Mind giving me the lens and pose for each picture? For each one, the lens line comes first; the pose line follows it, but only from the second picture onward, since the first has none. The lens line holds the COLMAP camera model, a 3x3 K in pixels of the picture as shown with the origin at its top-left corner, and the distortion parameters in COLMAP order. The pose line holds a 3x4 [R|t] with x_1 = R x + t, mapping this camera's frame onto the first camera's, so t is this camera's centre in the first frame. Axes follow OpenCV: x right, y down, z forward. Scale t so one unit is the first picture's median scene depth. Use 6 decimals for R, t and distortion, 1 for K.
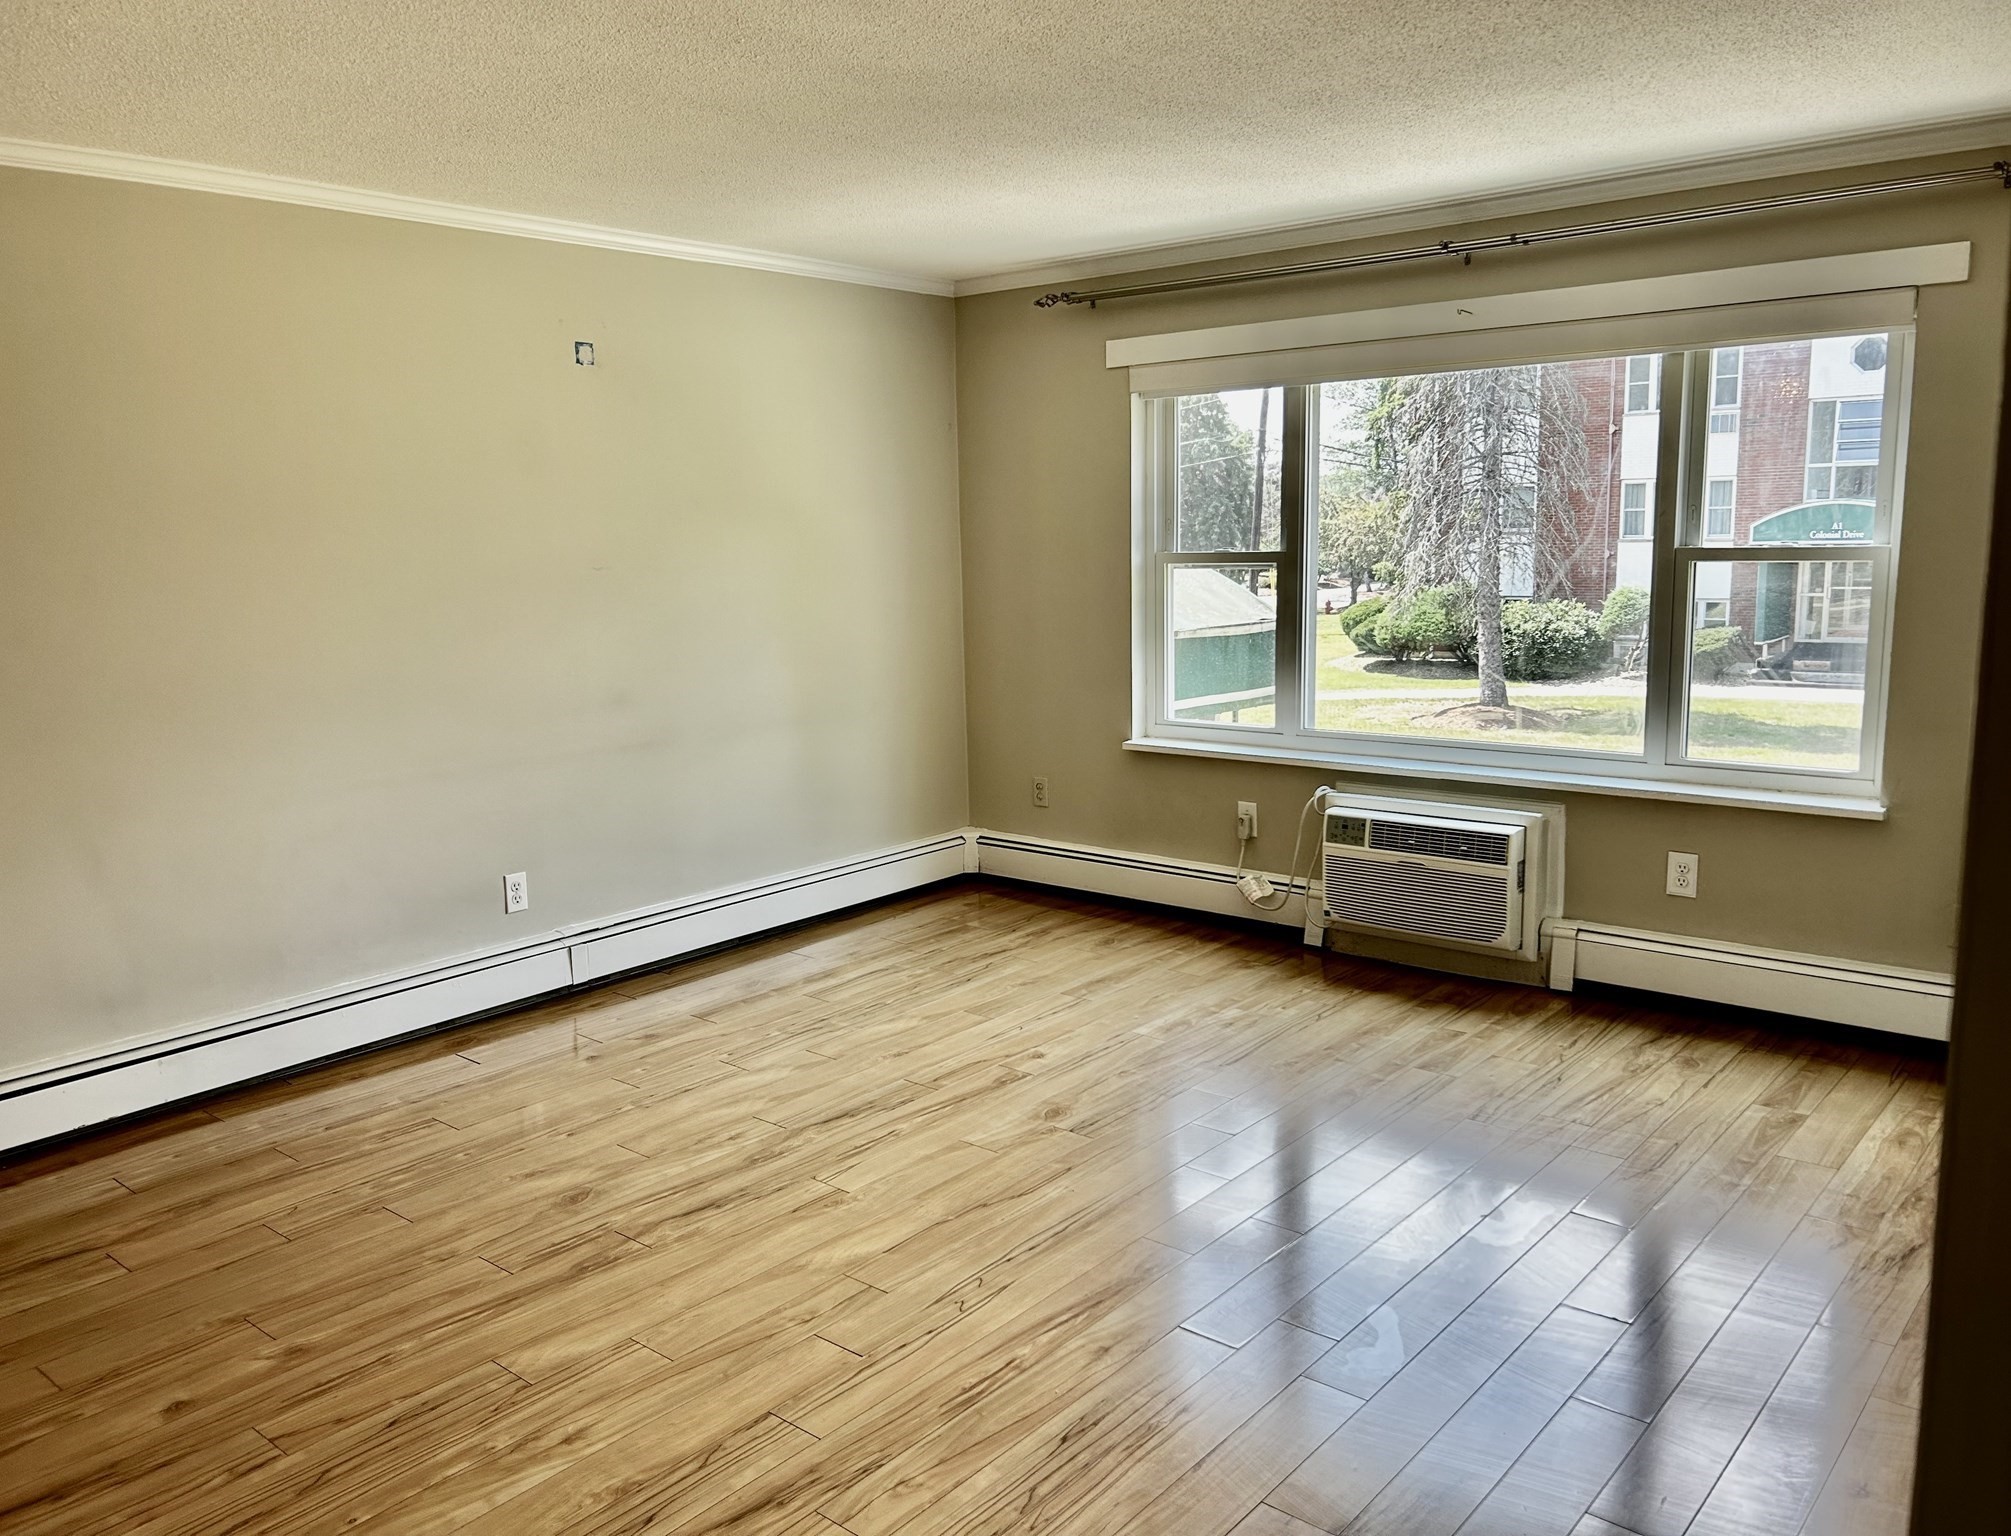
lens RADIAL K [[1552.5, 0, 1021.8], [0, 1552.5, 771.4], [0, 0, 1]] dist [0.057910, -0.003817]
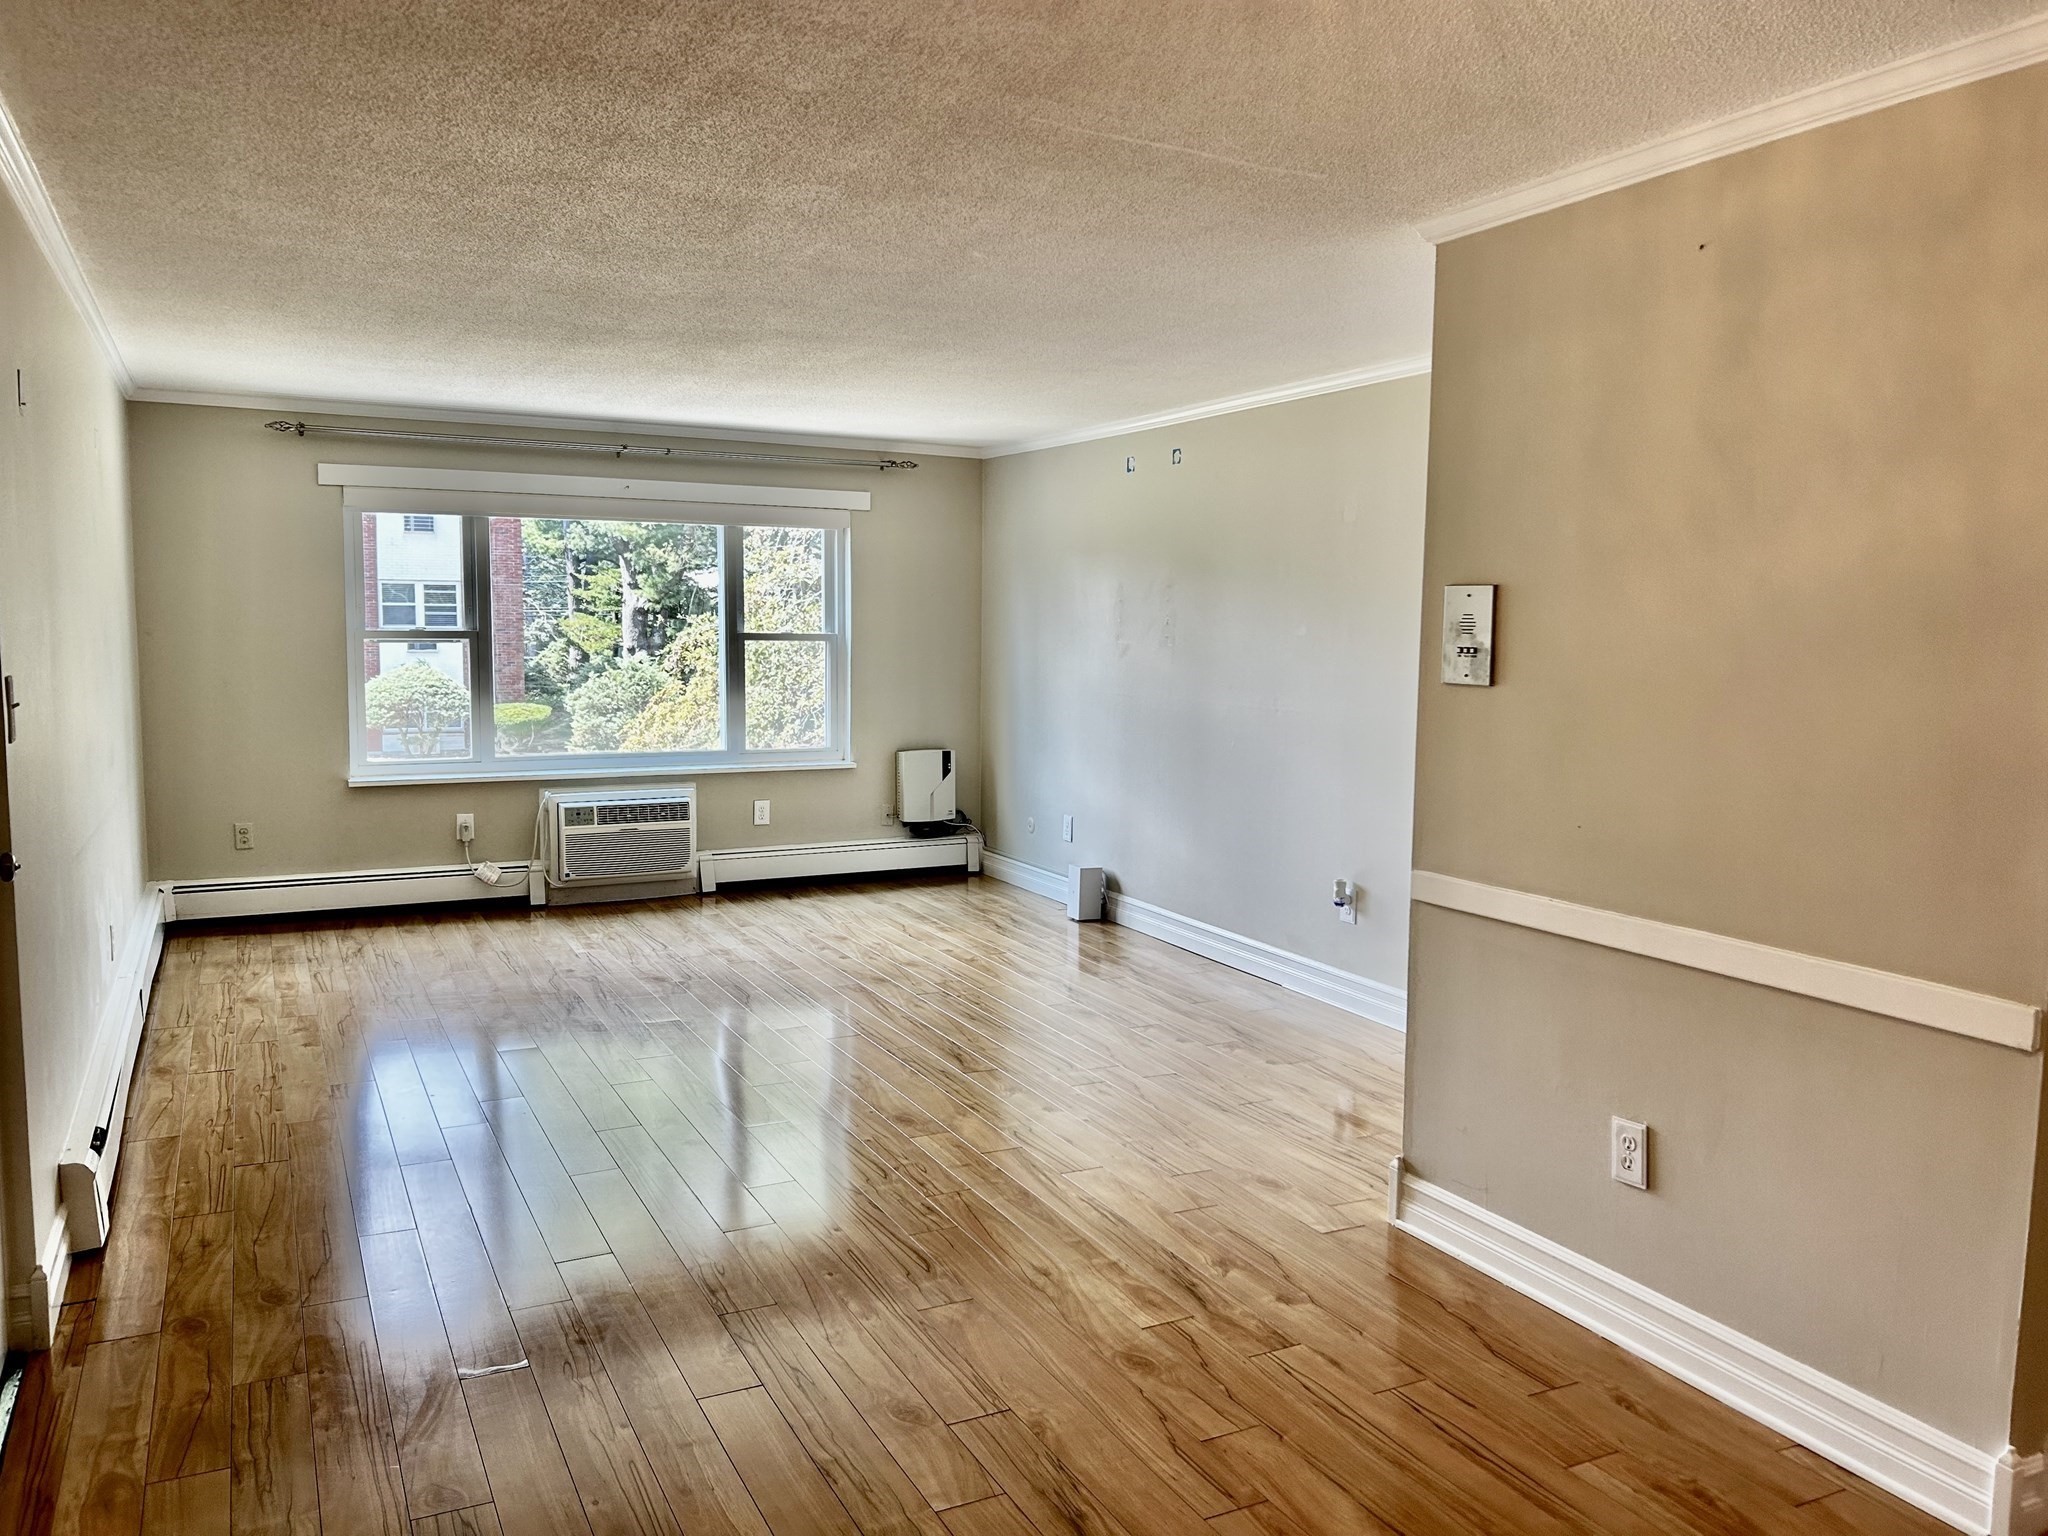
lens RADIAL K [[1532.6, 0, 1001.6], [0, 1532.6, 753.7], [0, 0, 1]] dist [0.037265, -0.044177]
pose [[0.405087, -0.056786, 0.912513, -1.441163], [0.128943, 0.991642, 0.004469, 0.035709], [-0.905140, 0.115852, 0.409024, 0.032813]]
